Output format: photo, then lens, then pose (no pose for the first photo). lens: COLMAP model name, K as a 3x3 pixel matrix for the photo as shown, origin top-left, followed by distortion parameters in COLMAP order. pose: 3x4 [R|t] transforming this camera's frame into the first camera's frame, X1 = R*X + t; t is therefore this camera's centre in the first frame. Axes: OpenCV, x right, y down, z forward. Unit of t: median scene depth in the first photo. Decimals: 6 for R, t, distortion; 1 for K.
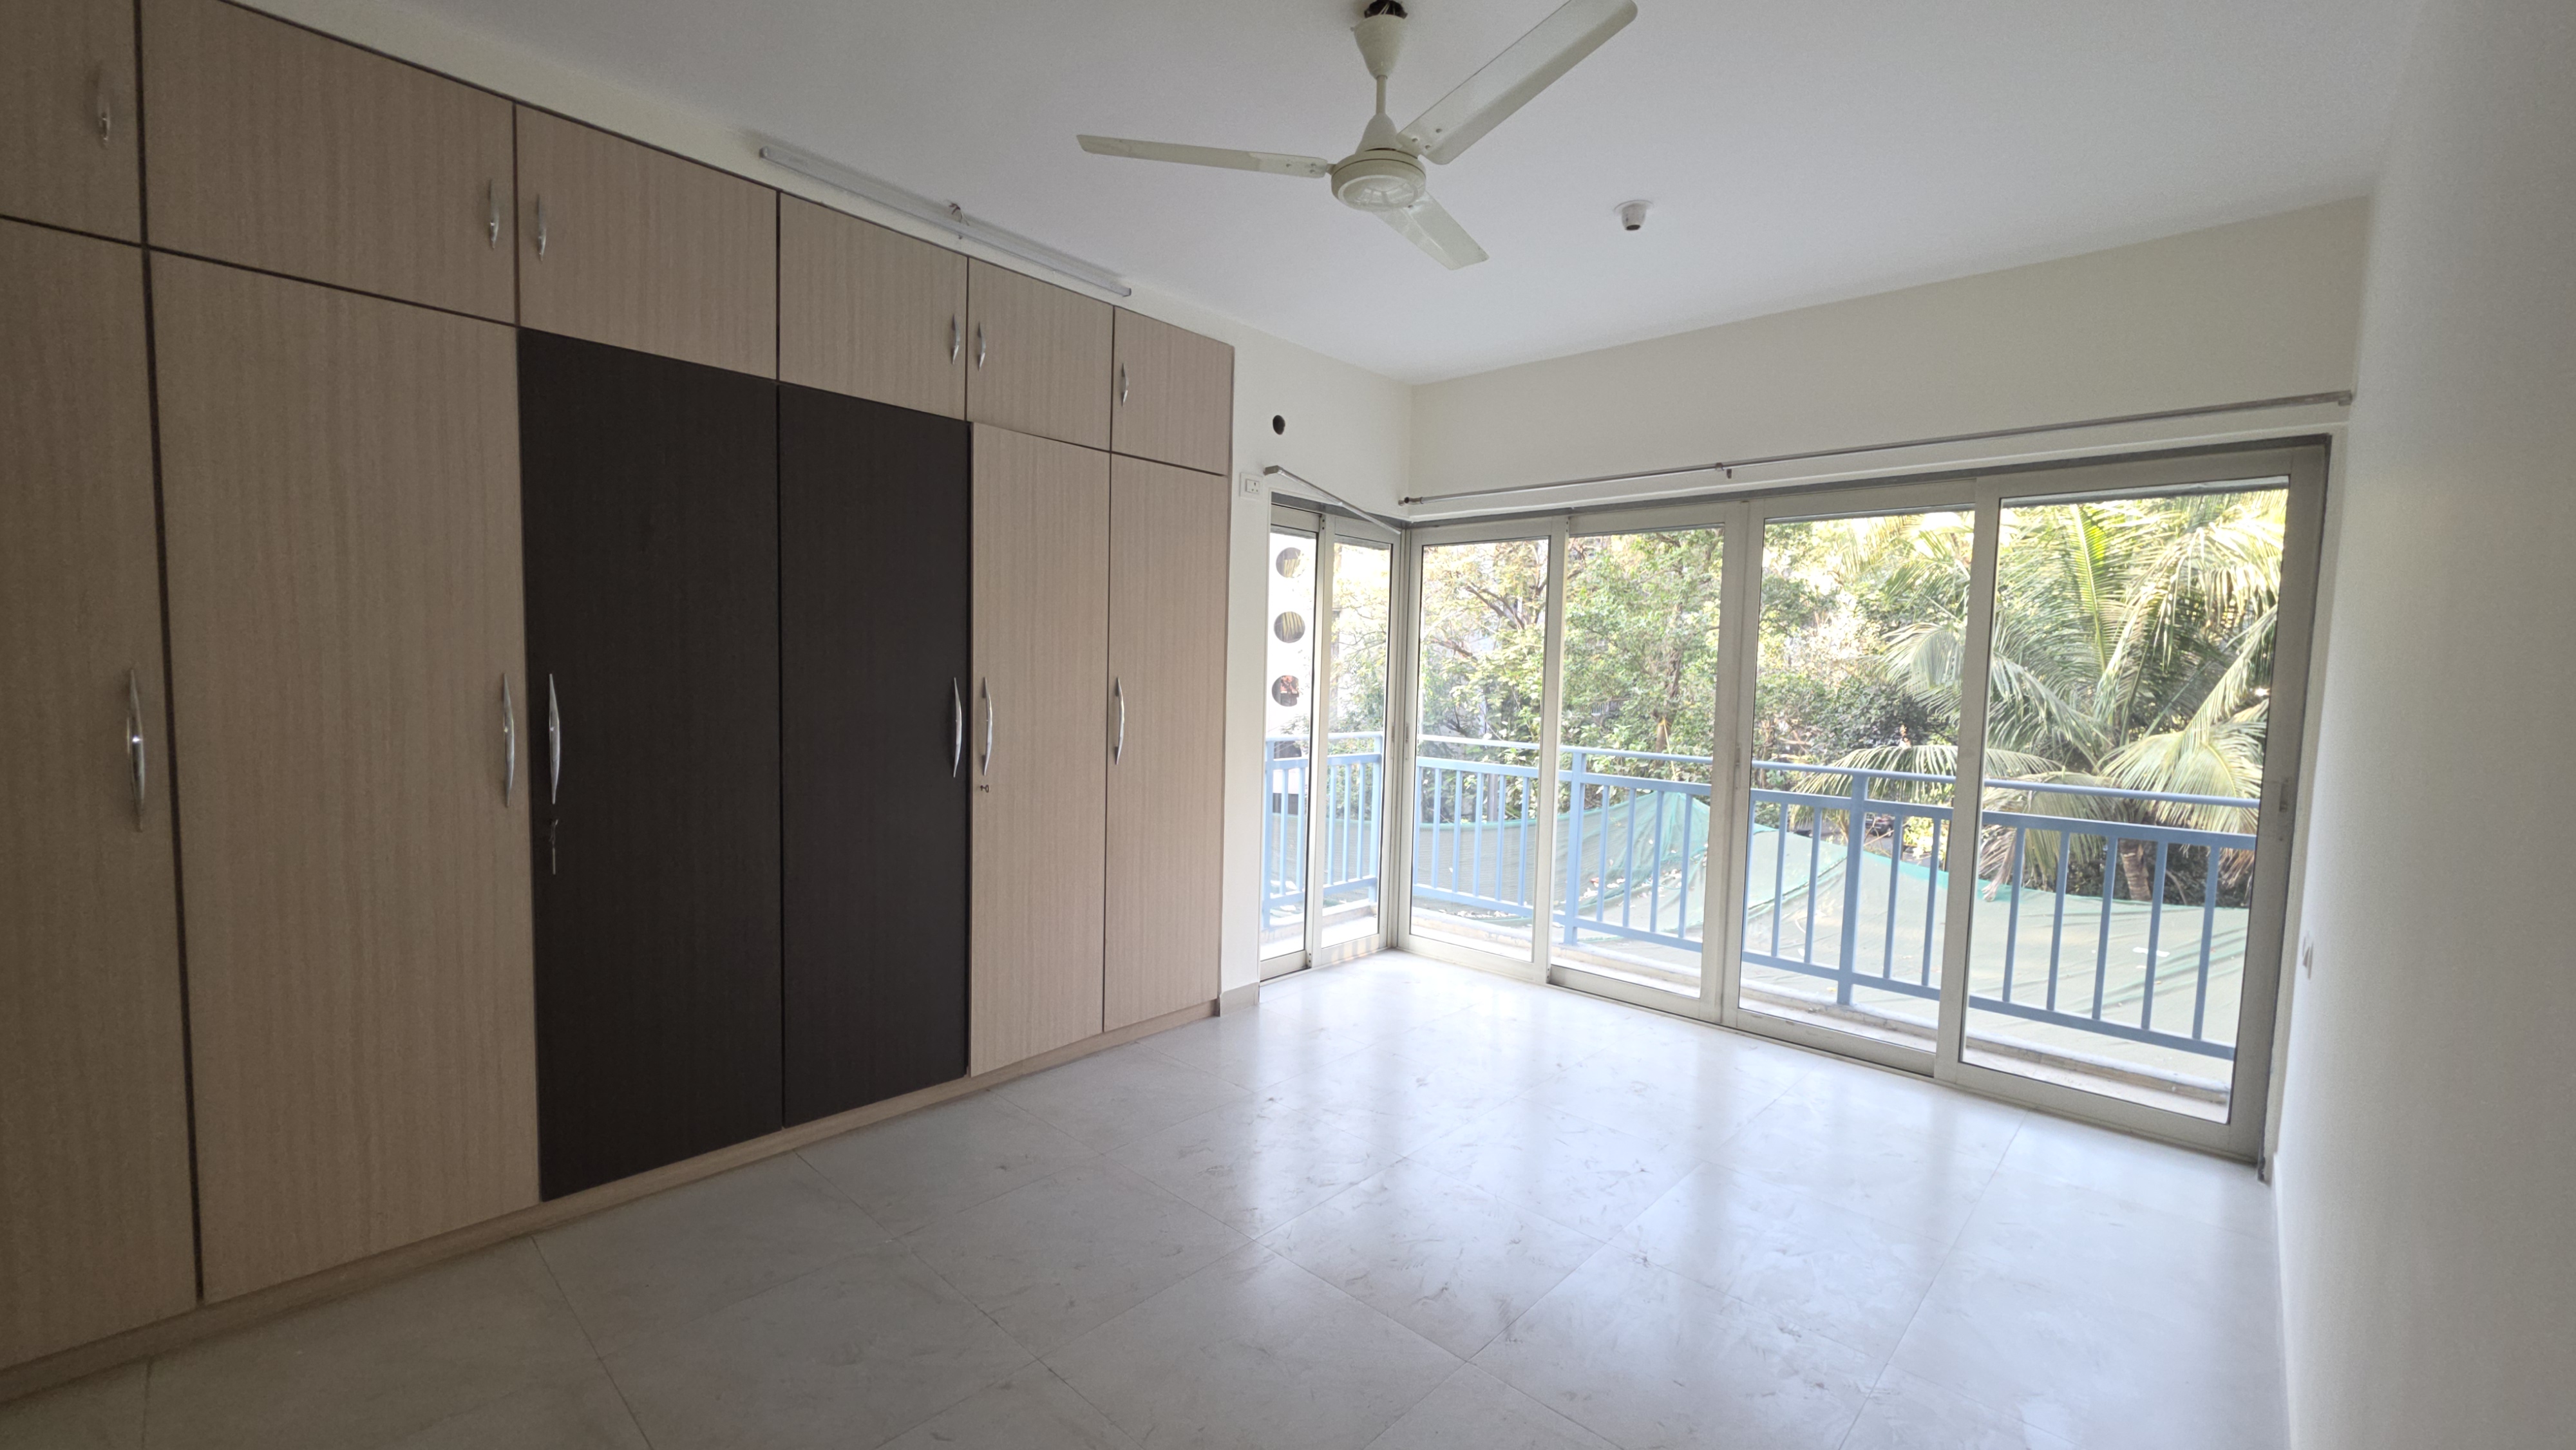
lens RADIAL K [[1018.6, 0, 1269.2], [0, 1018.6, 712.9], [0, 0, 1]] dist [0.008992, -0.001055]
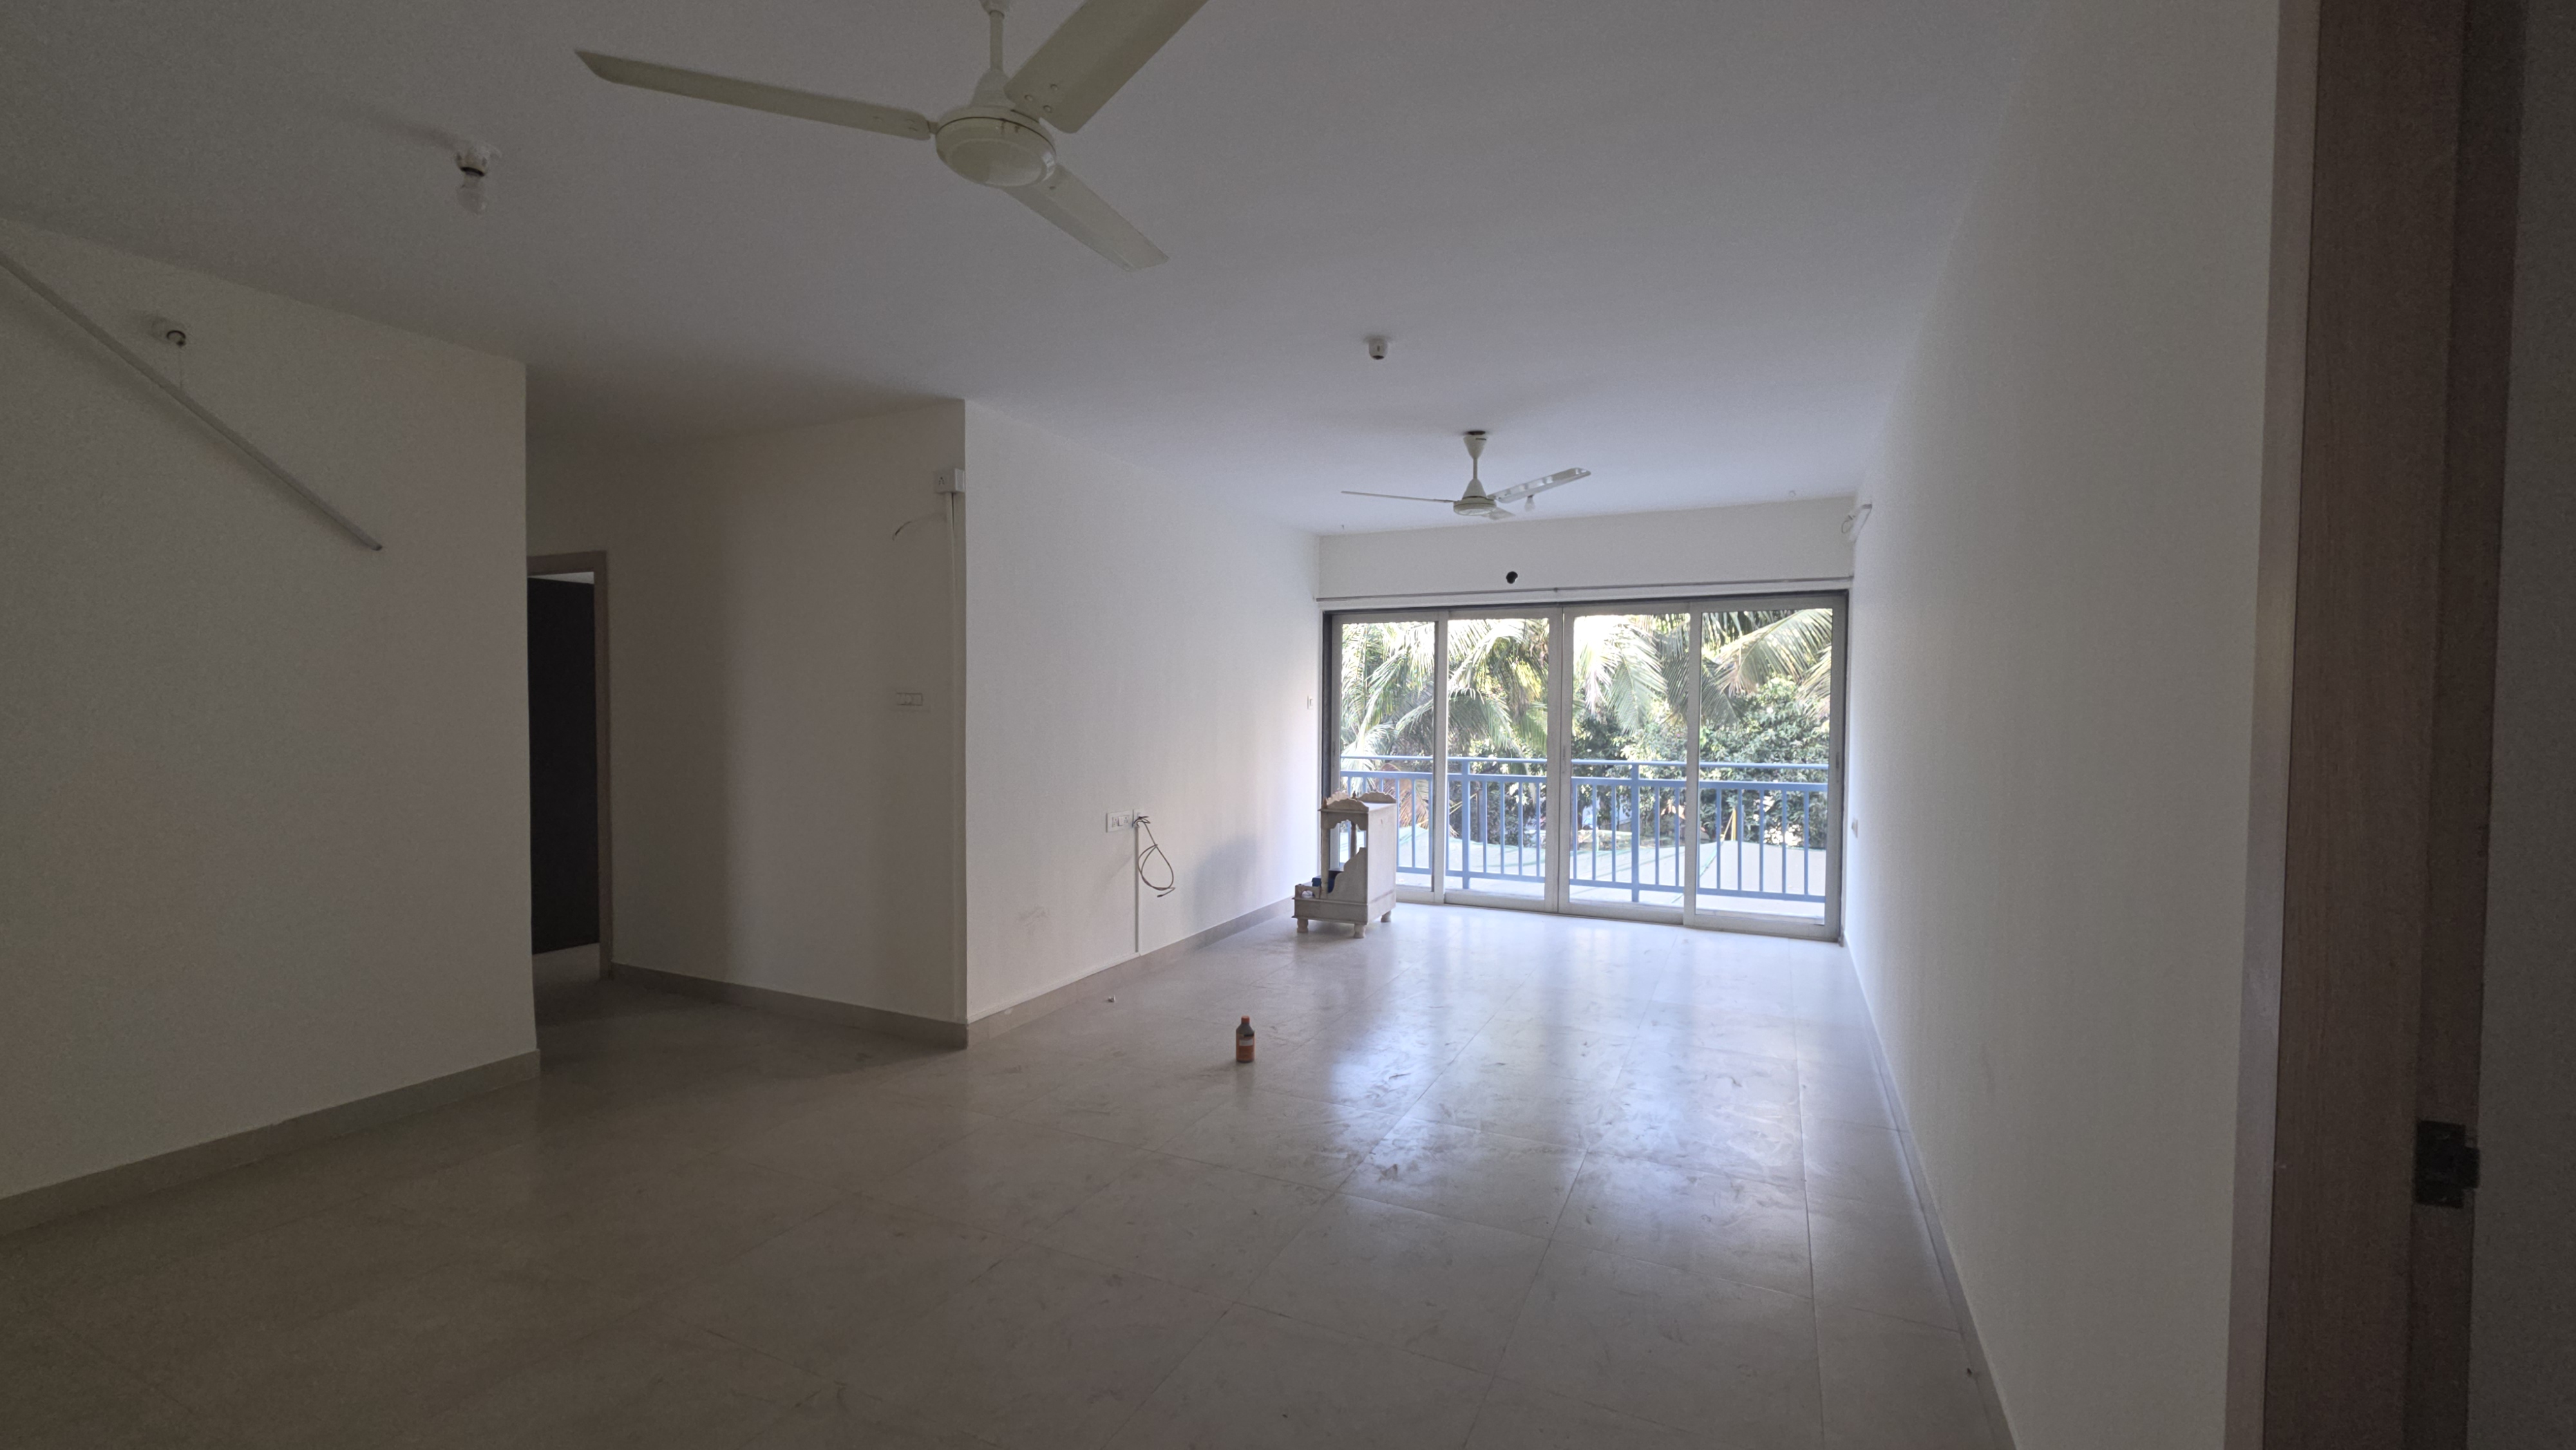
lens RADIAL K [[1018.6, 0, 1290.2], [0, 1018.6, 732.4], [0, 0, 1]] dist [0.008992, -0.001055]
pose [[0.952211, -0.035230, 0.303403, -0.498313], [0.045490, 0.998605, -0.026813, 0.025170], [-0.302035, 0.039333, 0.952485, -0.456618]]
